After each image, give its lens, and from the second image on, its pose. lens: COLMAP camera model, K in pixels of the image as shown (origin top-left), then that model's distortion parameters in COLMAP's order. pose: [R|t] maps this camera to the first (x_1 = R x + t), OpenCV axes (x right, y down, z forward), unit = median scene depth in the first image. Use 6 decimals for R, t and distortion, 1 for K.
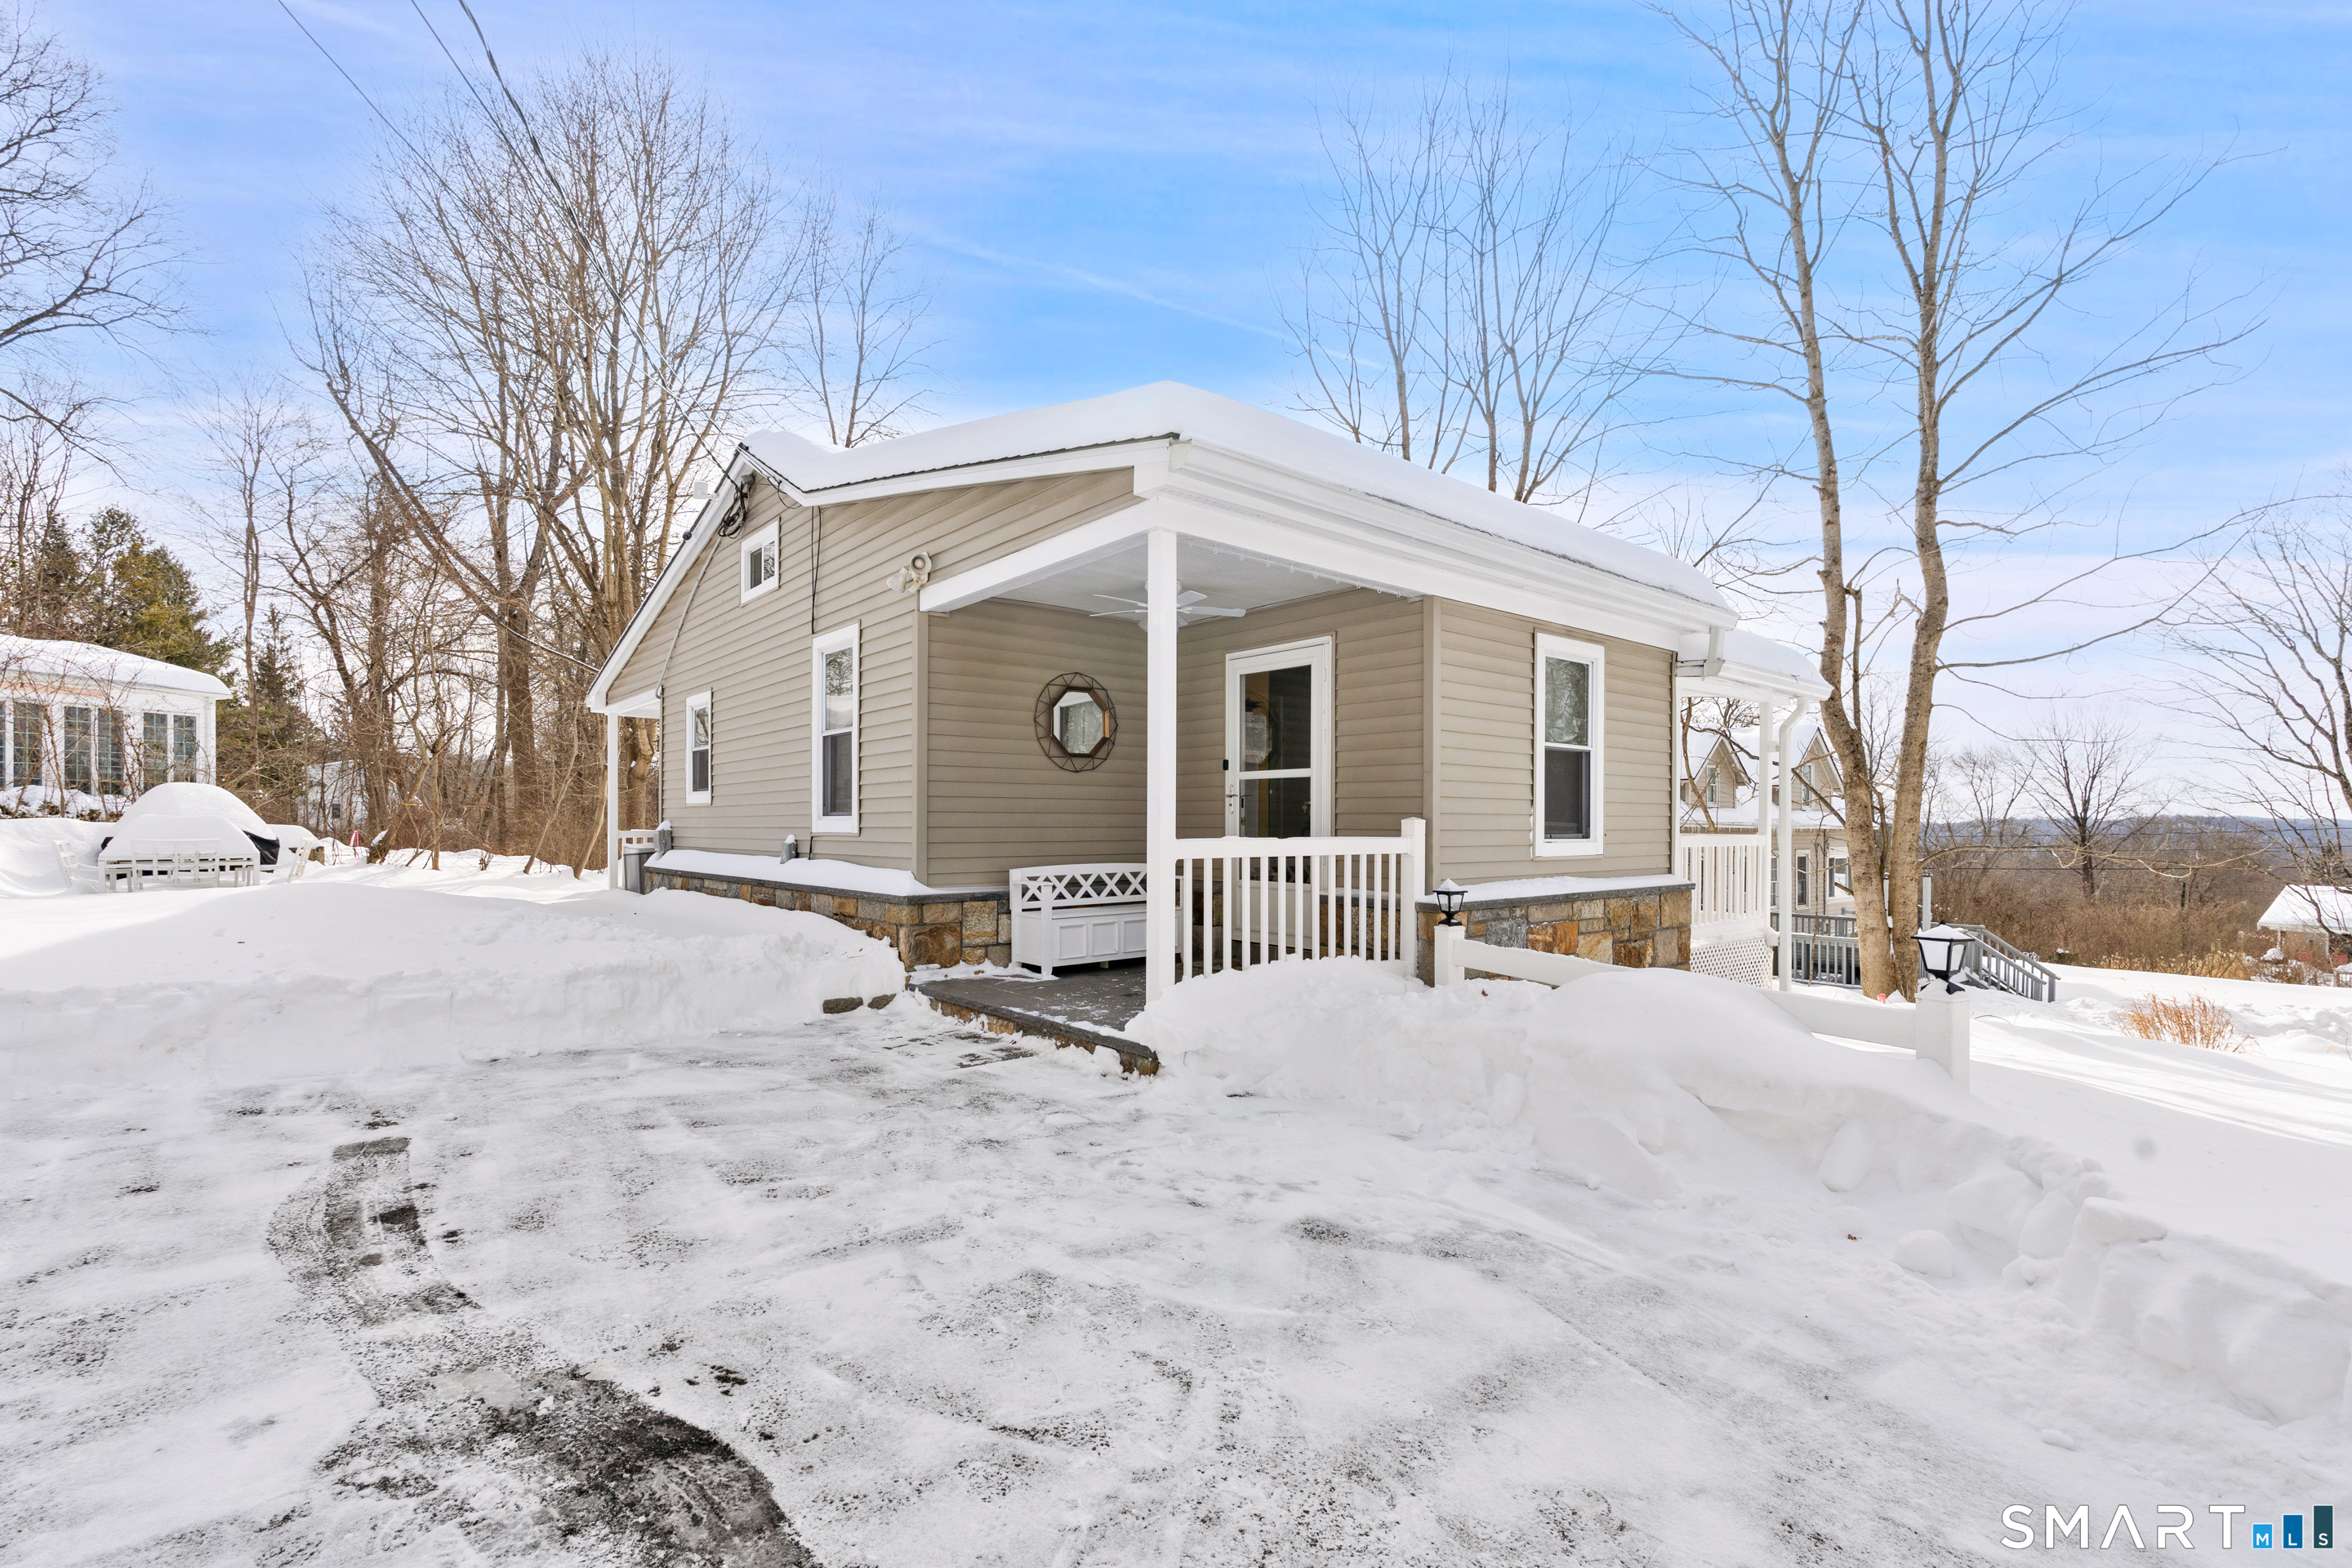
lens RADIAL K [[1035.7, 0, 1170.4], [0, 1035.7, 815.3], [0, 0, 1]] dist [0.001365, 0.000199]
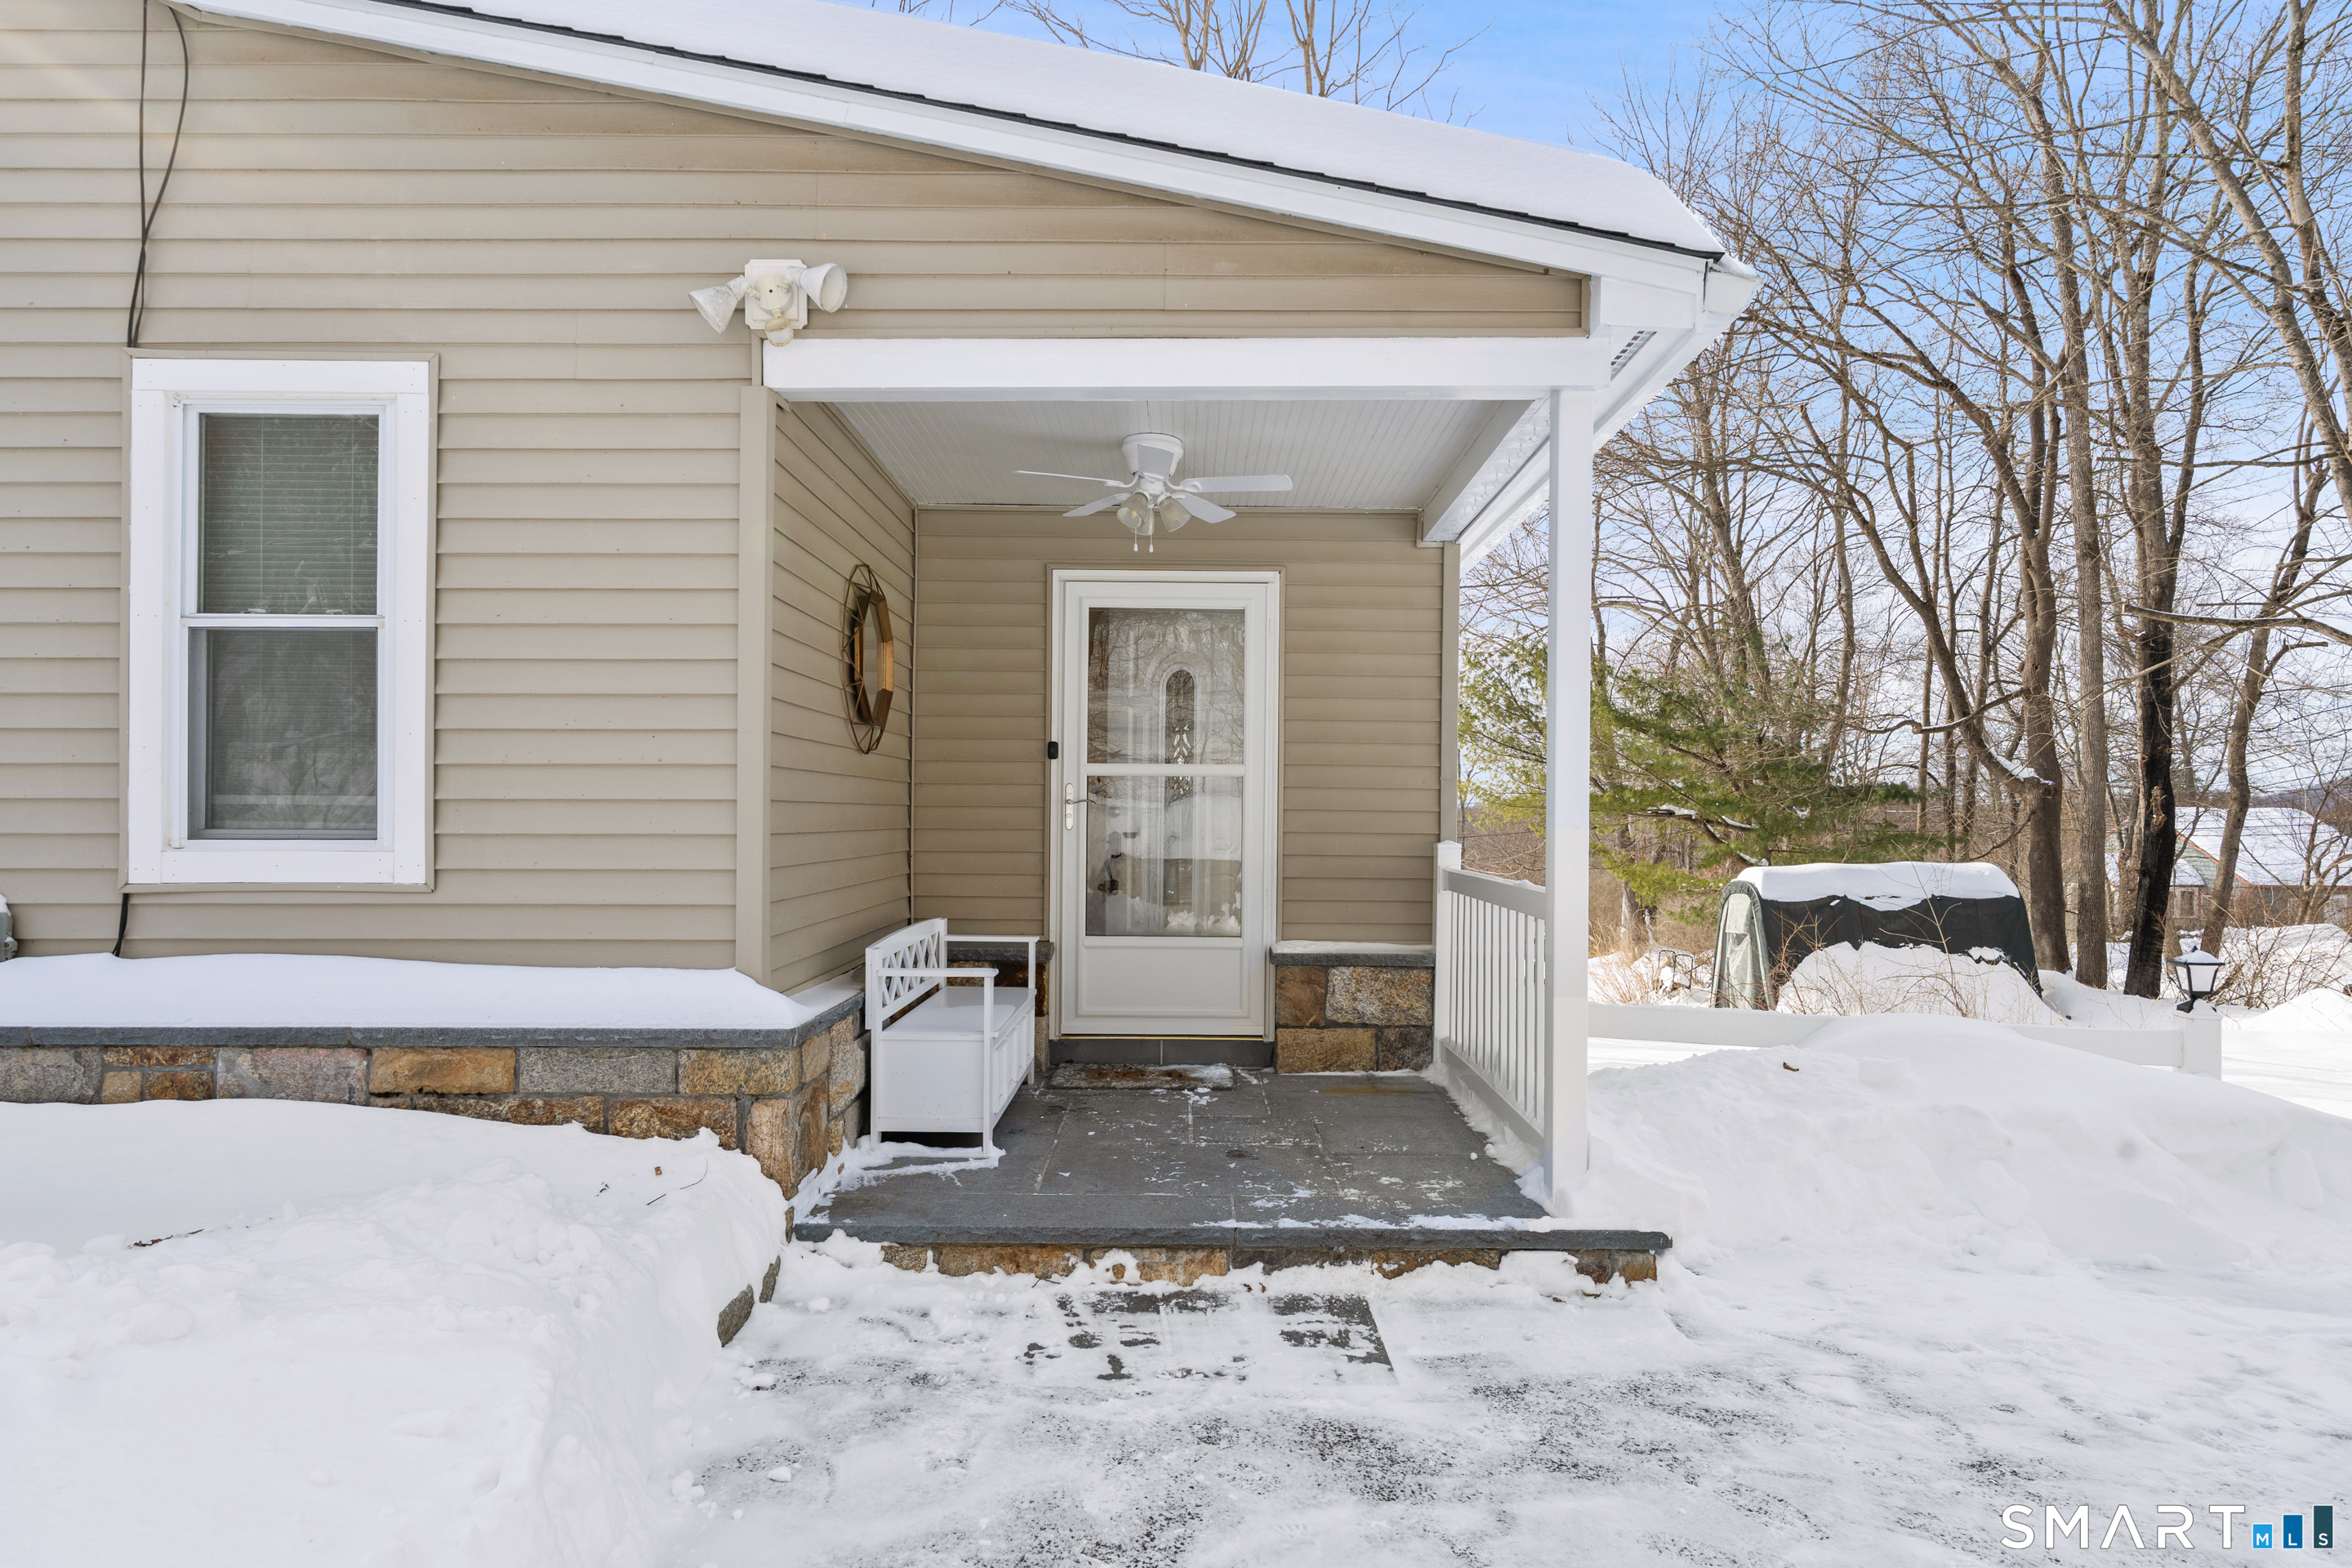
lens RADIAL K [[1322.8, 0, 1184.6], [0, 1322.8, 809.5], [0, 0, 1]] dist [0.003573, 0.000050]
pose [[0.648579, 0.004519, 0.761134, -0.722978], [-0.012010, 0.999919, 0.004296, -0.026082], [-0.761053, -0.011928, 0.648581, 0.631865]]
